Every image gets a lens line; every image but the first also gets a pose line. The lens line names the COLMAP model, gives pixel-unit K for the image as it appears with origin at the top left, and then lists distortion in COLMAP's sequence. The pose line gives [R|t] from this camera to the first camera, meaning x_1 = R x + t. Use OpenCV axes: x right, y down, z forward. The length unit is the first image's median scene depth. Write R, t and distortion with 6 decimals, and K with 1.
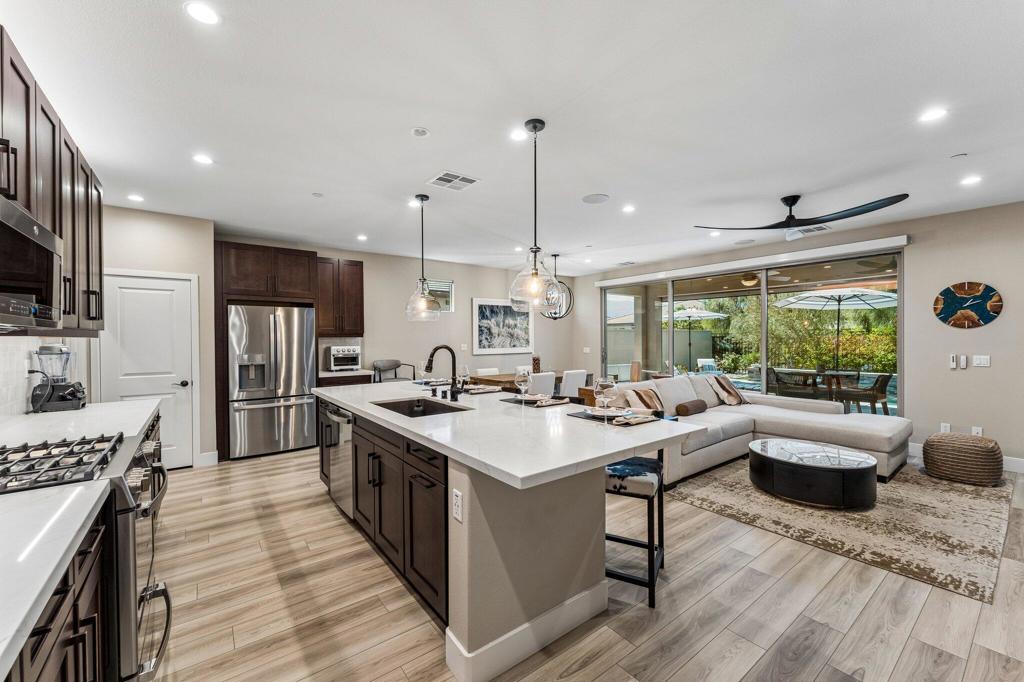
lens RADIAL K [[410.0, 0, 509.1], [0, 410.0, 342.0], [0, 0, 1]] dist [0.000922, 0.000024]
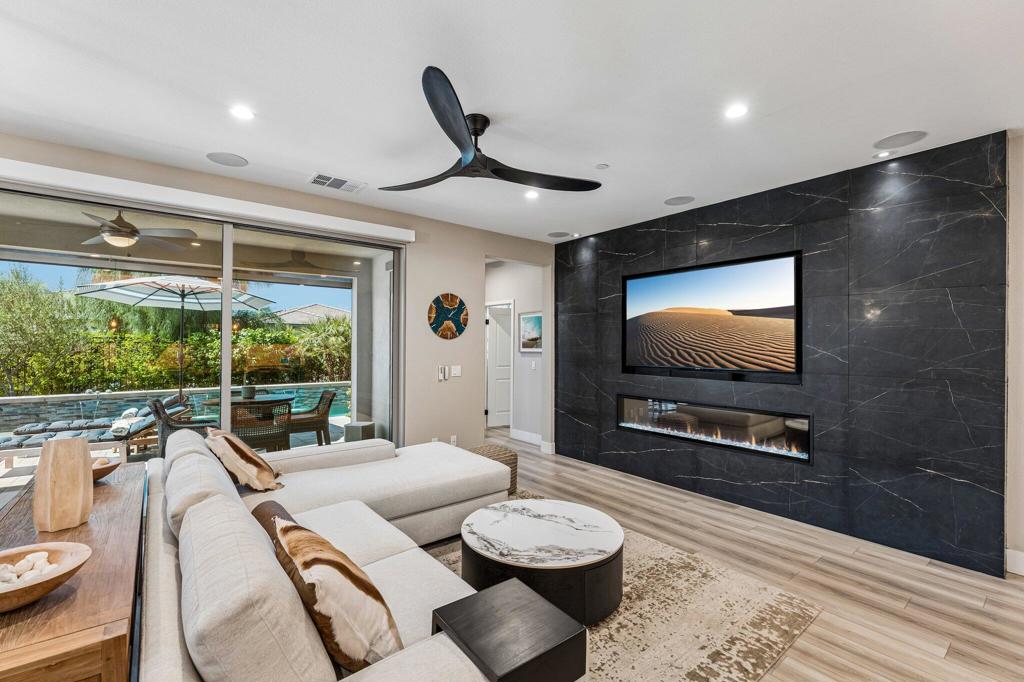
lens RADIAL K [[443.5, 0, 510.2], [0, 443.5, 345.5], [0, 0, 1]] dist [-0.000203, -0.000348]
pose [[-0.016754, 0.006750, 0.999837, 0.028742], [0.003423, 0.999972, -0.006694, -0.010621], [-0.999854, 0.003310, -0.016776, 0.891904]]
